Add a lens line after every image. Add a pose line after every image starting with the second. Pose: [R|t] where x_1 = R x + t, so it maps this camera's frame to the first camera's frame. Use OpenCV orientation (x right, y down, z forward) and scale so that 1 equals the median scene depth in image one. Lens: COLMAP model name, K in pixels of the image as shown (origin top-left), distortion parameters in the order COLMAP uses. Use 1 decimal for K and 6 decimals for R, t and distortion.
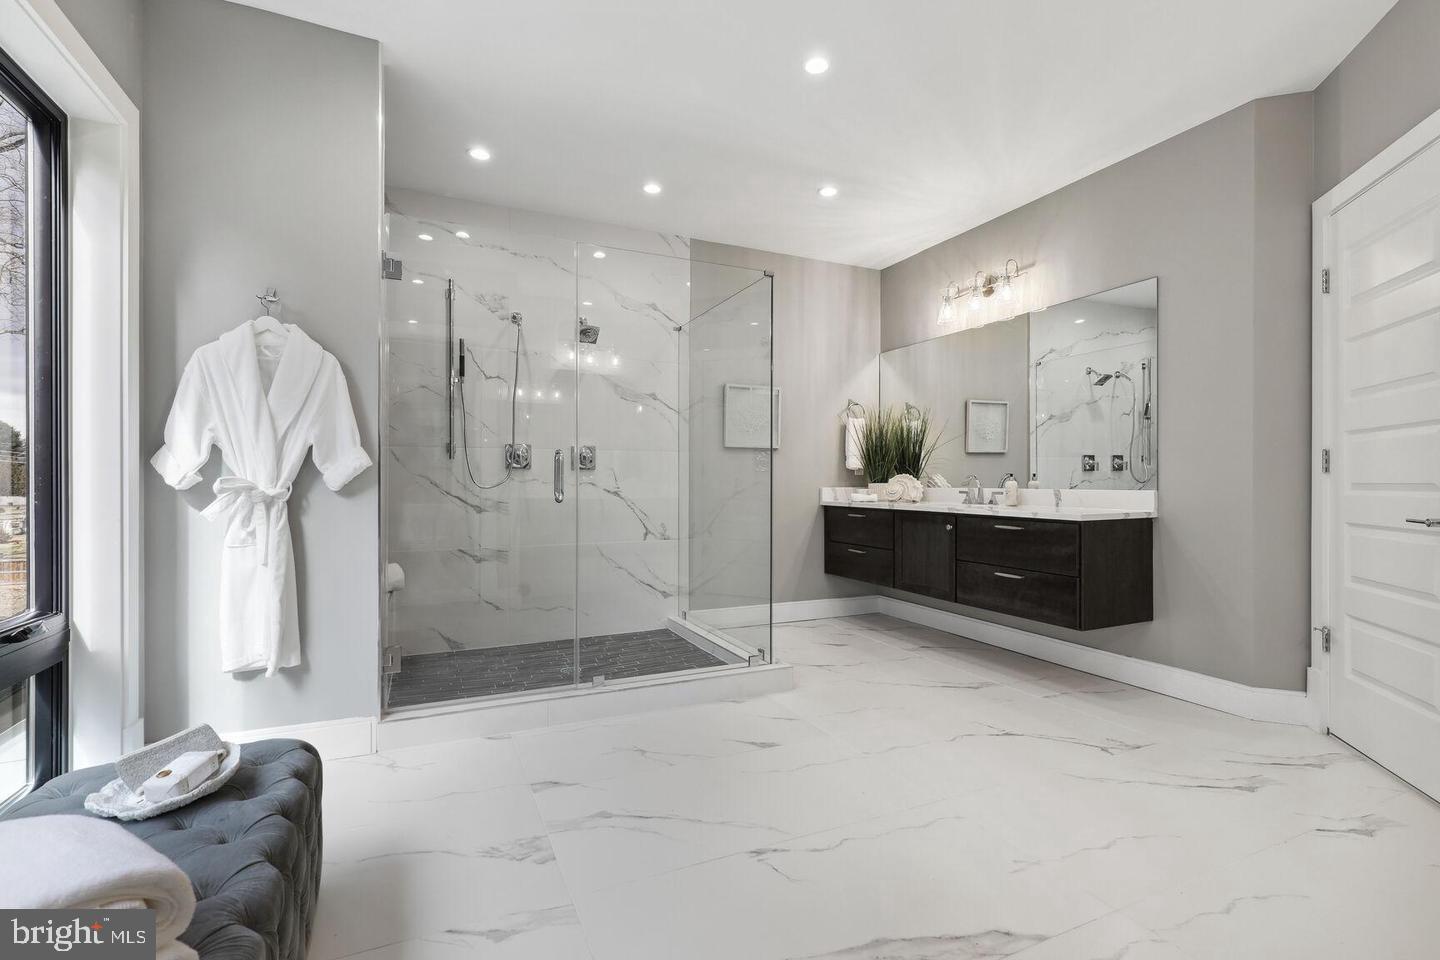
lens RADIAL K [[658.5, 0, 720.5], [0, 658.5, 486.7], [0, 0, 1]] dist [0.002814, -0.000099]
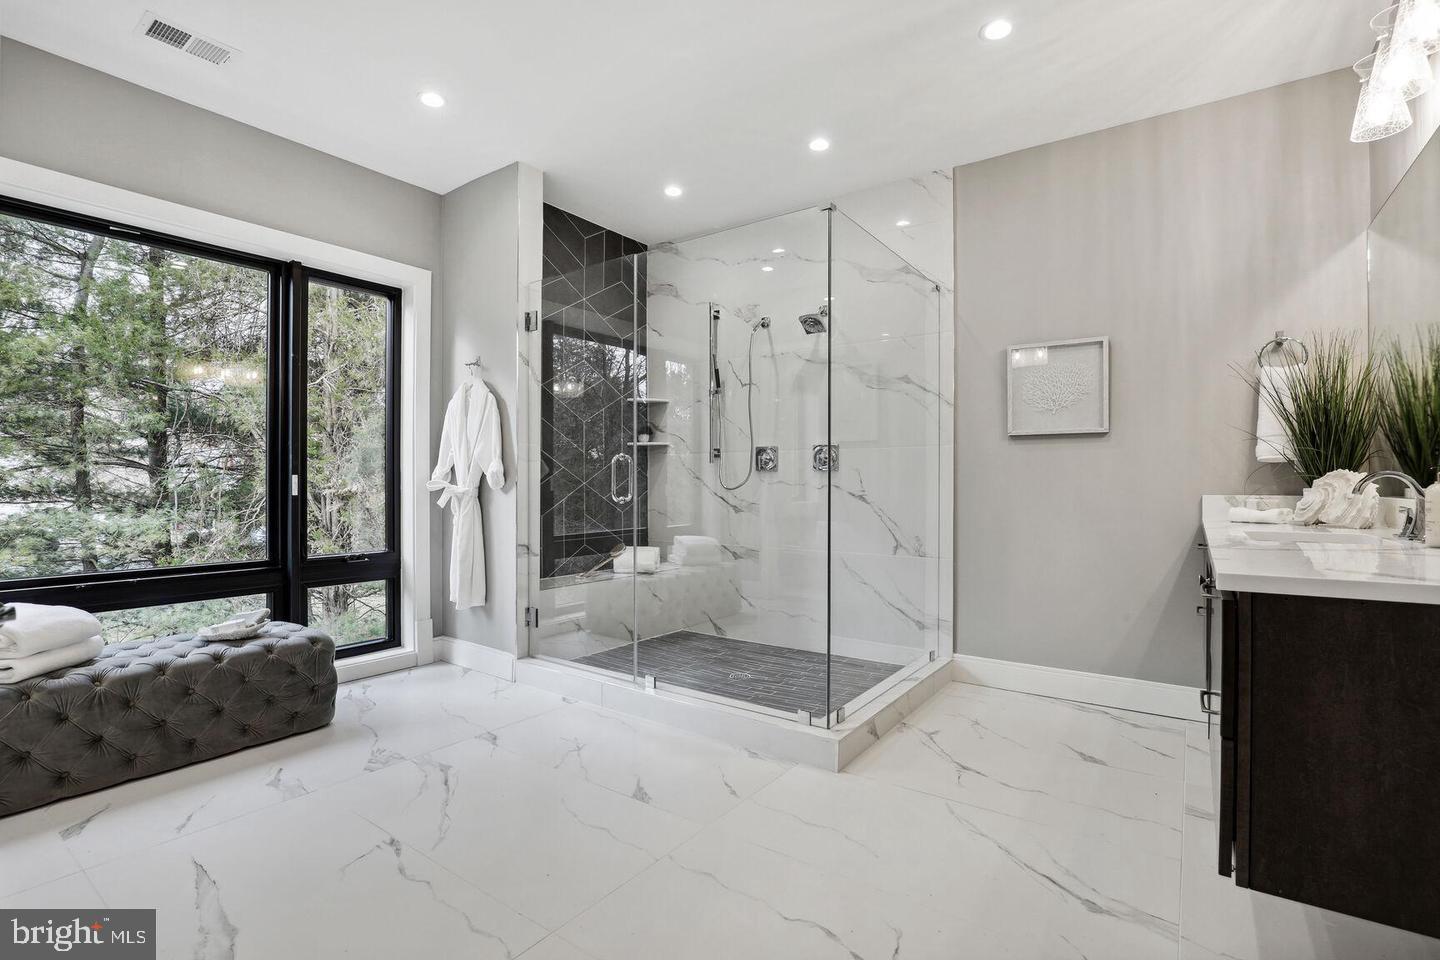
lens RADIAL K [[670.1, 0, 721.2], [0, 670.1, 488.1], [0, 0, 1]] dist [-0.038730, 0.008329]
pose [[0.492152, 0.007083, -0.870481, 0.568435], [-0.008521, 0.999958, 0.003320, -0.003766], [0.870468, 0.005783, 0.492191, 0.443596]]
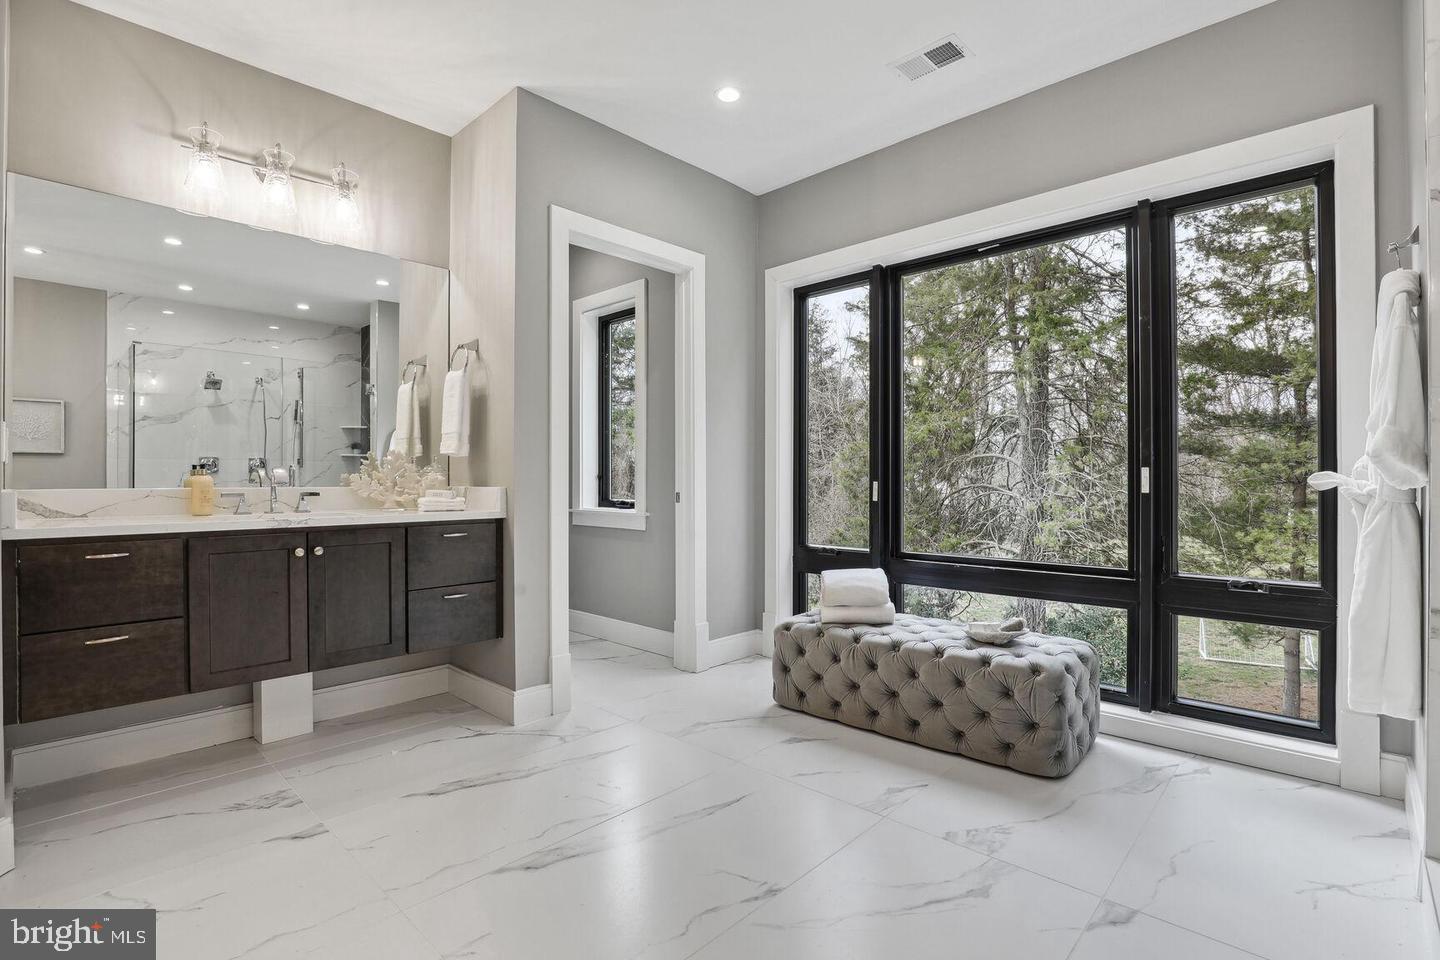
lens RADIAL K [[675.3, 0, 743.1], [0, 675.3, 477.2], [0, 0, 1]] dist [-0.019489, -0.000048]
pose [[-0.927689, -0.002878, -0.373342, 0.203997], [-0.002860, 0.999996, -0.000602, -0.001377], [0.373342, 0.000509, -0.927694, 0.861992]]
